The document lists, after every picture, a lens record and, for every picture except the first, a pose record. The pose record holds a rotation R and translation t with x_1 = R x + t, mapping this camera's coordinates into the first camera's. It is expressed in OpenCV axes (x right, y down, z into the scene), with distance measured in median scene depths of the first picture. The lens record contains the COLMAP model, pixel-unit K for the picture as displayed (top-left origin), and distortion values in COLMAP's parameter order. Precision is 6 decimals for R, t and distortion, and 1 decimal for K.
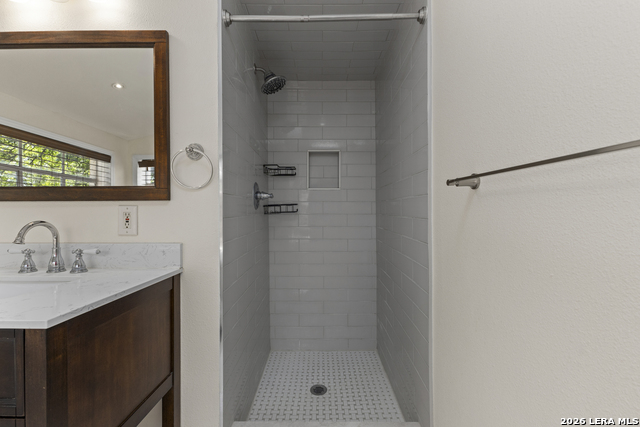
lens RADIAL K [[276.4, 0, 320.2], [0, 276.4, 213.5], [0, 0, 1]] dist [0.008861, -0.002487]
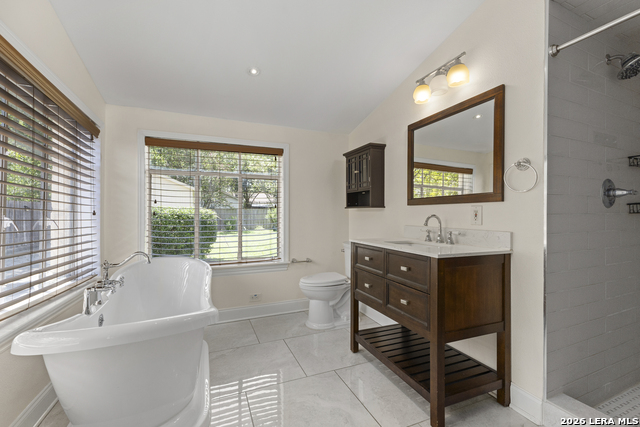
lens RADIAL K [[276.4, 0, 320.0], [0, 276.4, 214.9], [0, 0, 1]] dist [0.008861, -0.002487]
pose [[0.400350, 0.003805, -0.916354, 0.385426], [-0.012475, 0.999921, -0.001299, 0.035950], [0.916277, 0.011952, 0.400366, -0.435042]]
